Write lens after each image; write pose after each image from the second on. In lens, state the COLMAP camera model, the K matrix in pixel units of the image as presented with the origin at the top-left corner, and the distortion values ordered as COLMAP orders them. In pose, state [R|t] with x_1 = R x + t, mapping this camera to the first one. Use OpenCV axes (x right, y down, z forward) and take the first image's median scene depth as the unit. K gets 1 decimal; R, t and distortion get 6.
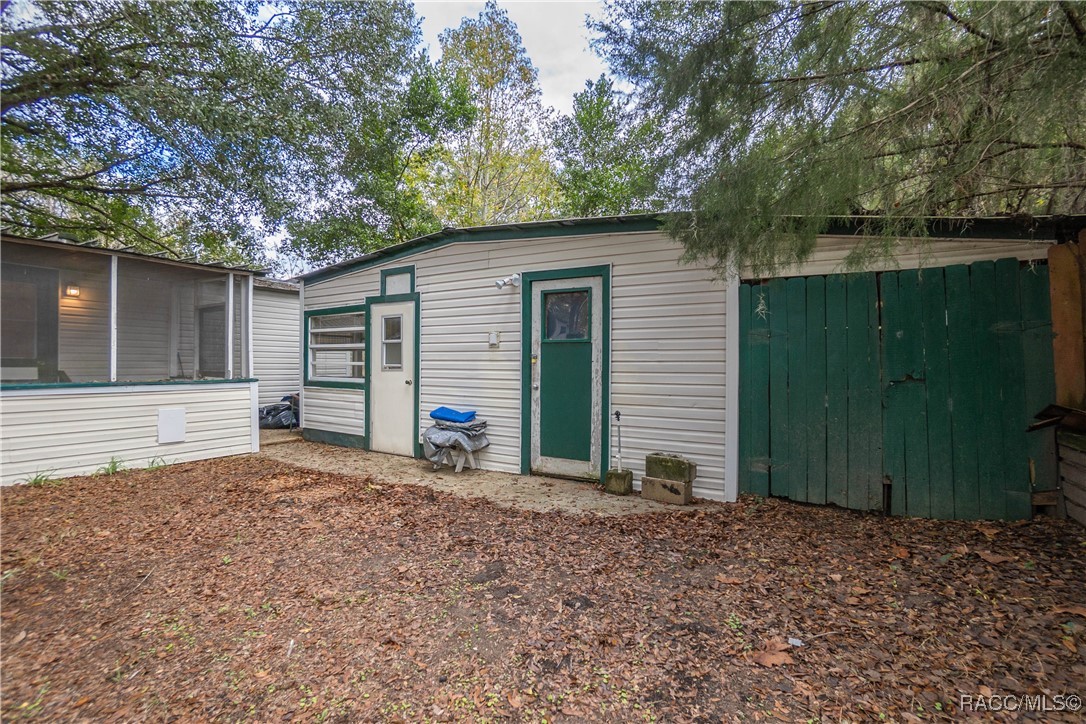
lens RADIAL K [[474.1, 0, 541.9], [0, 474.1, 357.5], [0, 0, 1]] dist [-0.032763, 0.000219]
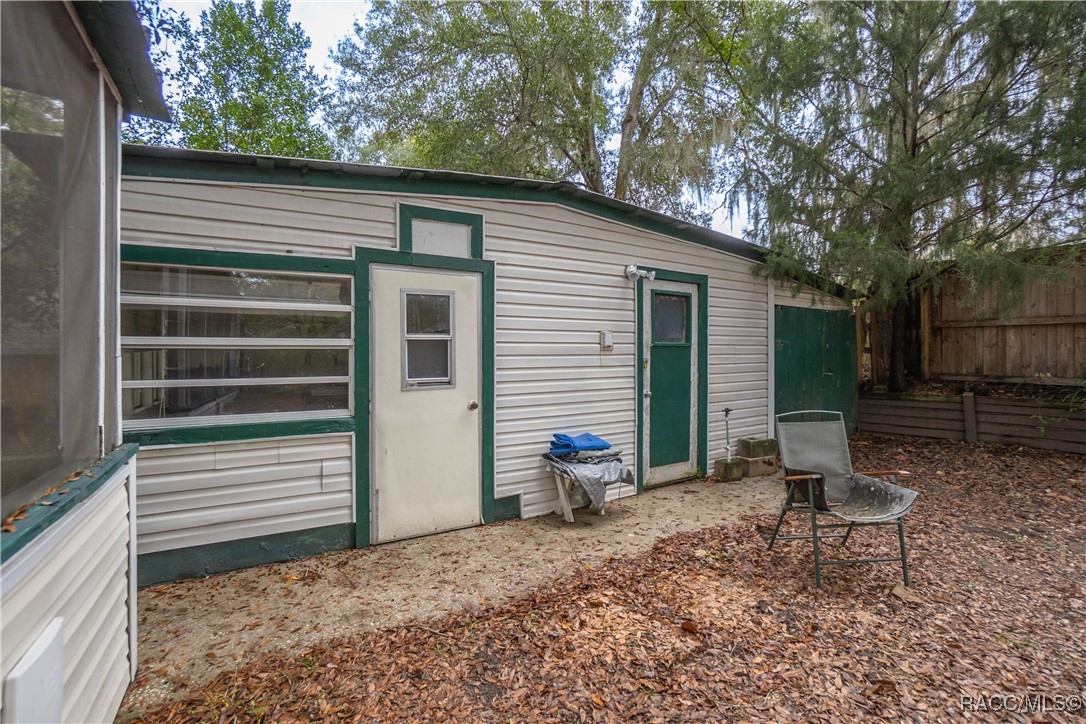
lens RADIAL K [[474.1, 0, 541.5], [0, 474.1, 359.9], [0, 0, 1]] dist [-0.032763, 0.000219]
pose [[0.480570, -0.015967, 0.876811, -0.789365], [-0.000125, 0.999833, 0.018276, -0.017949], [-0.876956, -0.008893, 0.480488, 0.641561]]
